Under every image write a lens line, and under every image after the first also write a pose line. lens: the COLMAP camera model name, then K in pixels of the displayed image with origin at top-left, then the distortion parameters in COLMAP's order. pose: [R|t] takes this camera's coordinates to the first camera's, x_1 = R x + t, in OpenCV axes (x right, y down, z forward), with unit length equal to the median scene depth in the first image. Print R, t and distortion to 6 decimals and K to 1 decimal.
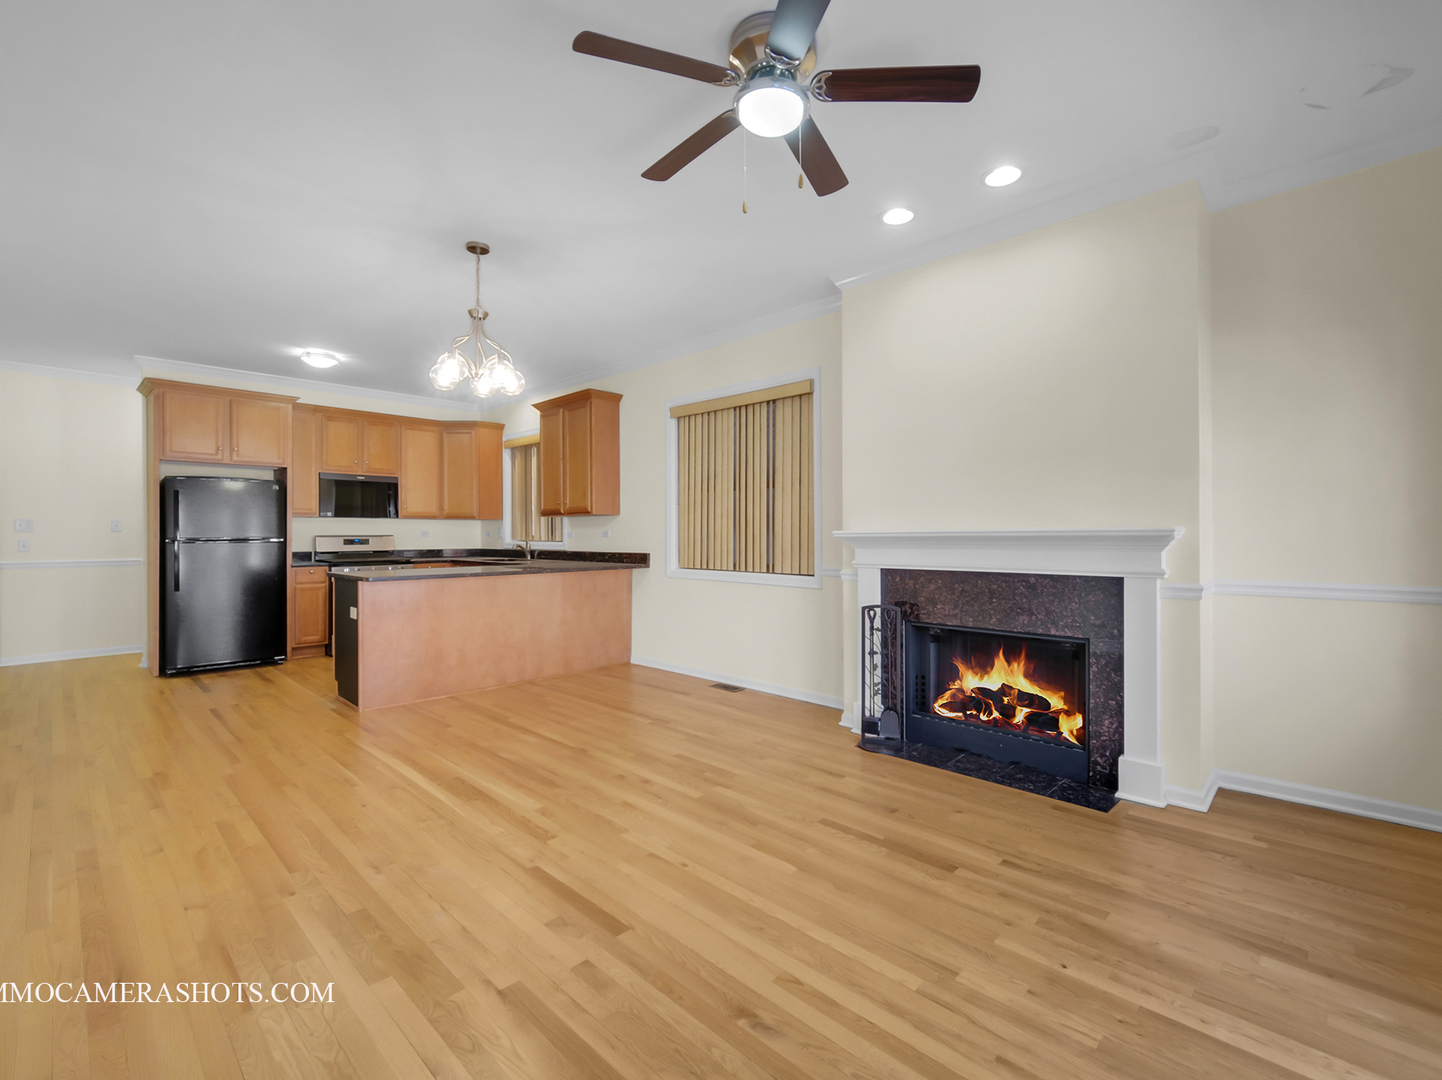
lens RADIAL K [[655.8, 0, 741.3], [0, 655.8, 536.0], [0, 0, 1]] dist [0.000353, -0.001790]
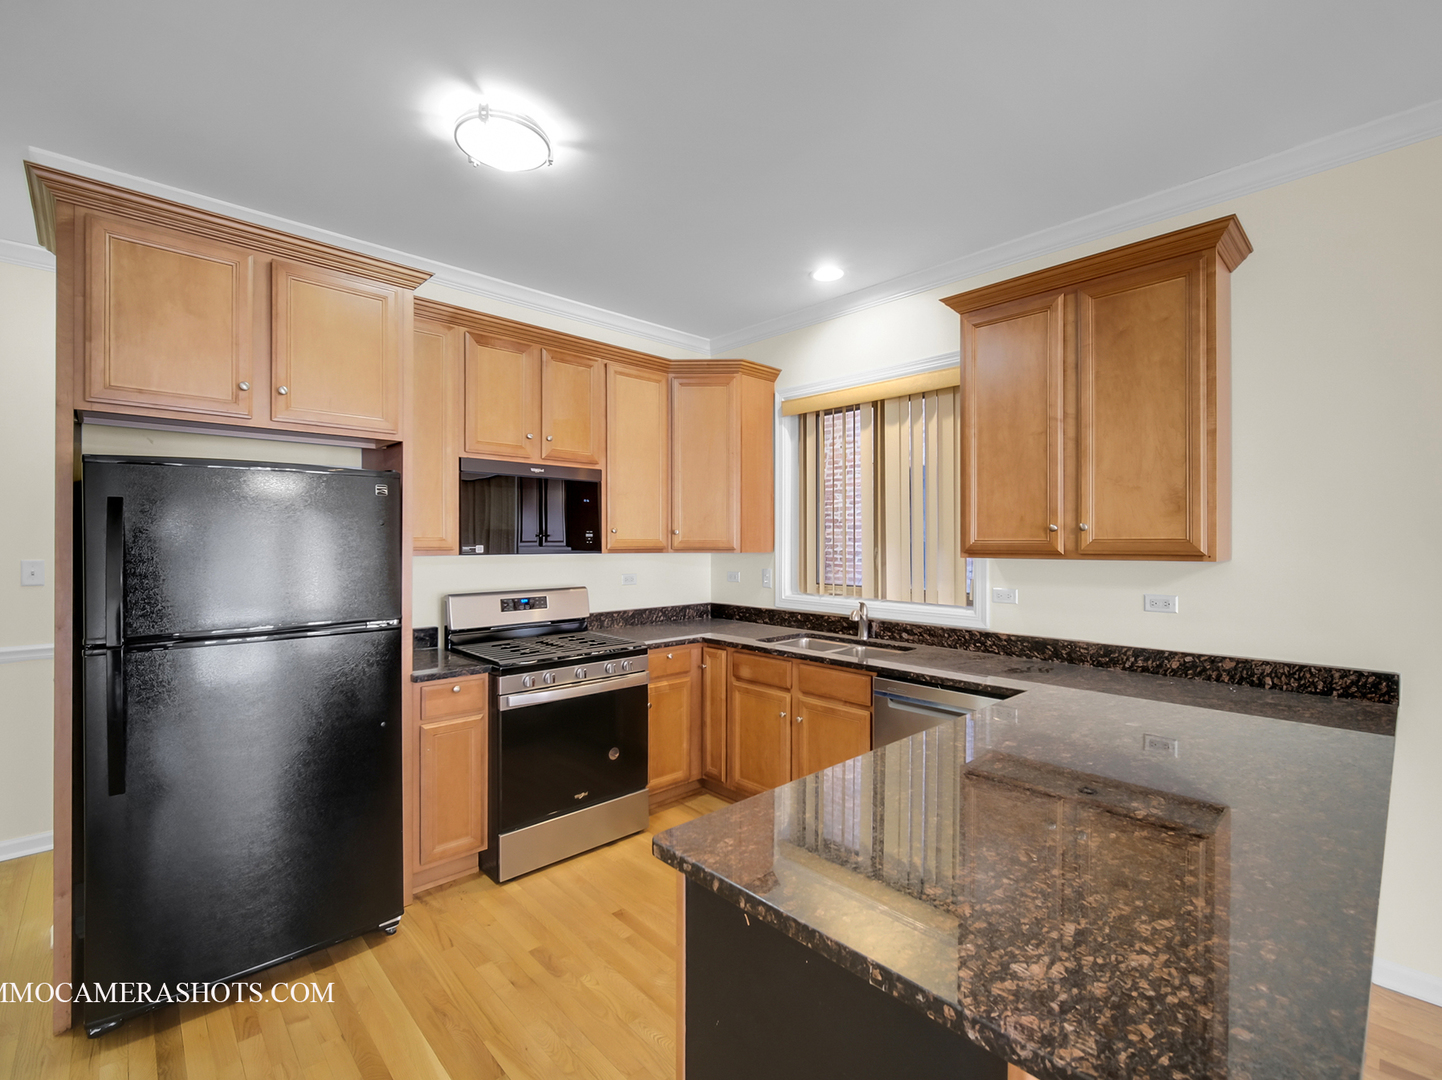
lens RADIAL K [[655.8, 0, 735.8], [0, 655.8, 542.9], [0, 0, 1]] dist [0.000353, -0.001790]
pose [[0.998933, 0.003834, -0.046018, -0.473512], [-0.003762, 0.999992, 0.001660, -0.042978], [0.046024, -0.001485, 0.998939, 0.608878]]
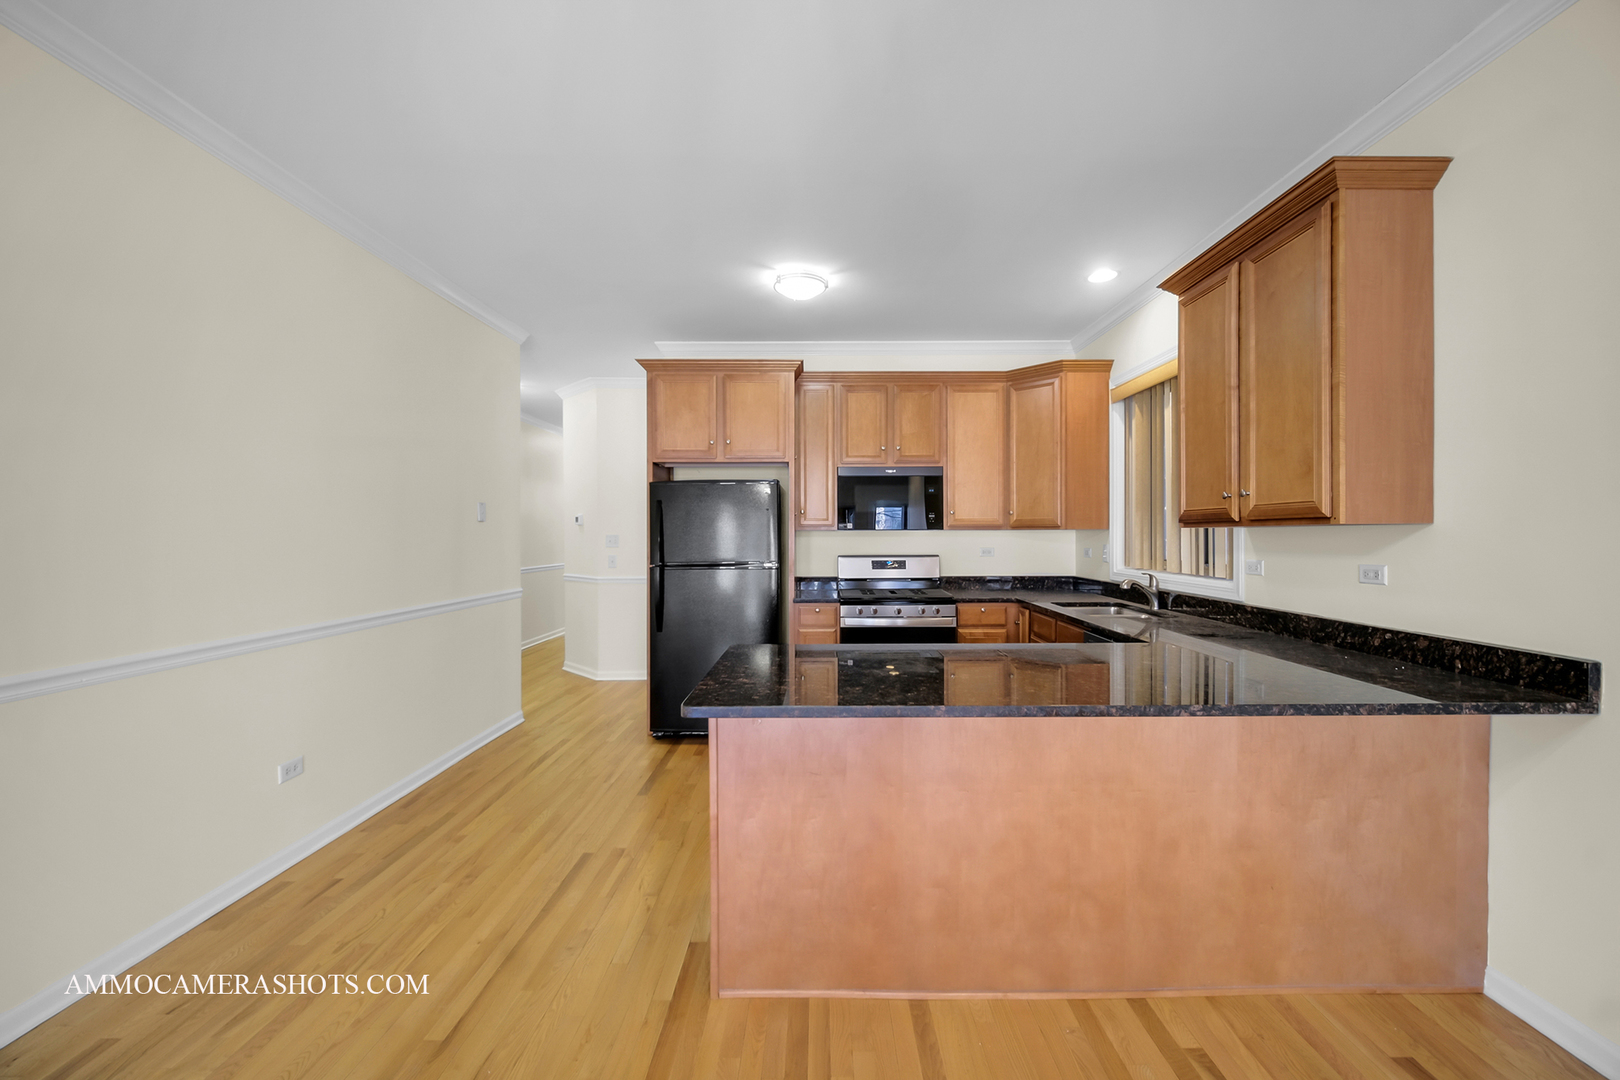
lens RADIAL K [[650.3, 0, 821.9], [0, 650.3, 538.9], [0, 0, 1]] dist [0.003381, 0.000404]
pose [[0.688457, 0.005820, -0.725254, -0.161856], [0.000219, 0.999966, 0.008233, -0.027634], [0.725278, -0.005827, 0.688432, 0.553570]]
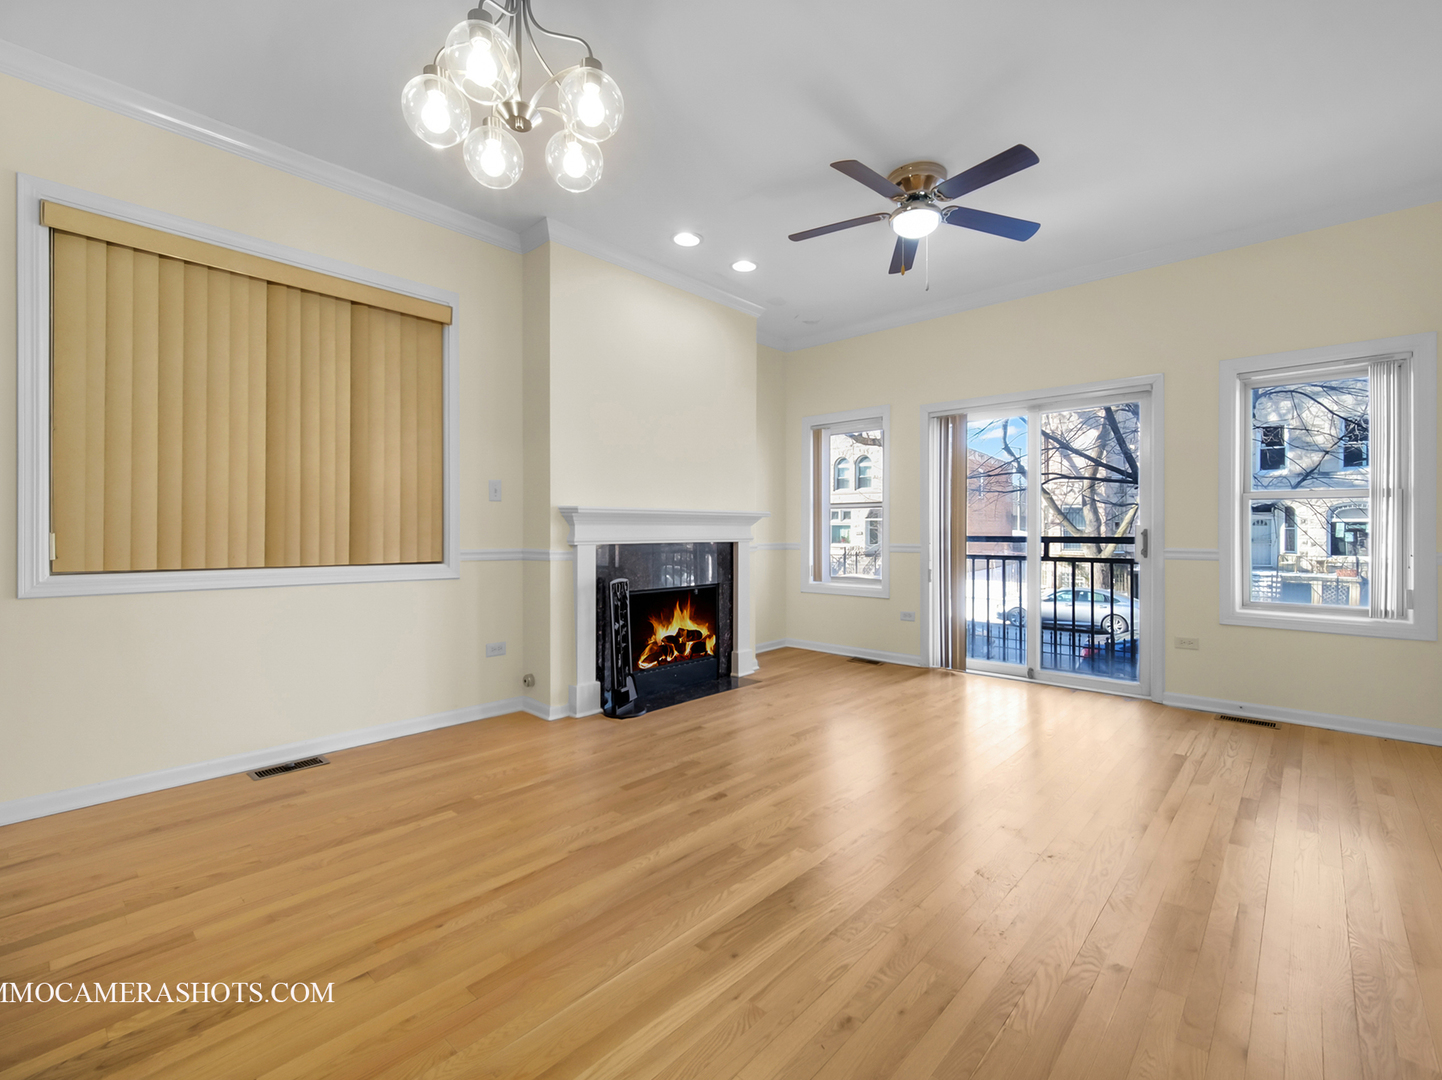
lens RADIAL K [[655.8, 0, 732.5], [0, 655.8, 532.8], [0, 0, 1]] dist [0.000353, -0.001790]
pose [[-0.033173, -0.000250, 0.999450, -0.514539], [-0.000112, 1.000000, 0.000247, 0.019564], [-0.999450, -0.000104, -0.033173, 0.529510]]
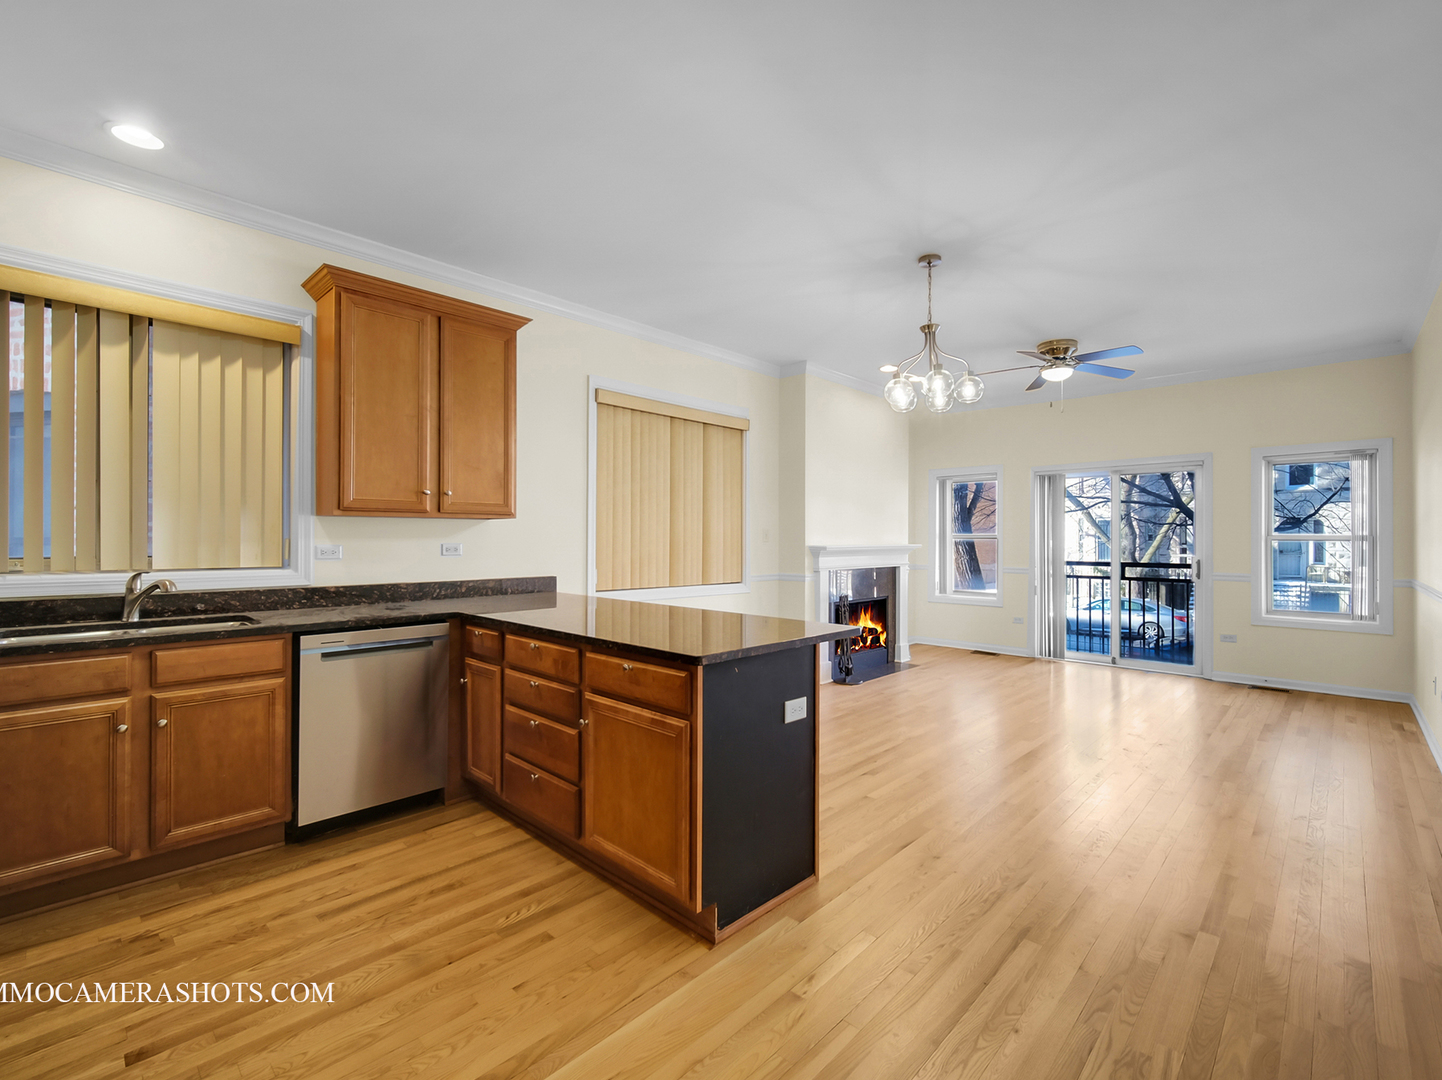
lens RADIAL K [[655.8, 0, 734.8], [0, 655.8, 530.2], [0, 0, 1]] dist [0.000353, -0.001790]
pose [[-0.006457, 0.013804, 0.999884, -0.835699], [-0.001534, 0.999903, -0.013814, -0.013668], [-0.999978, -0.001623, -0.006435, 0.785754]]
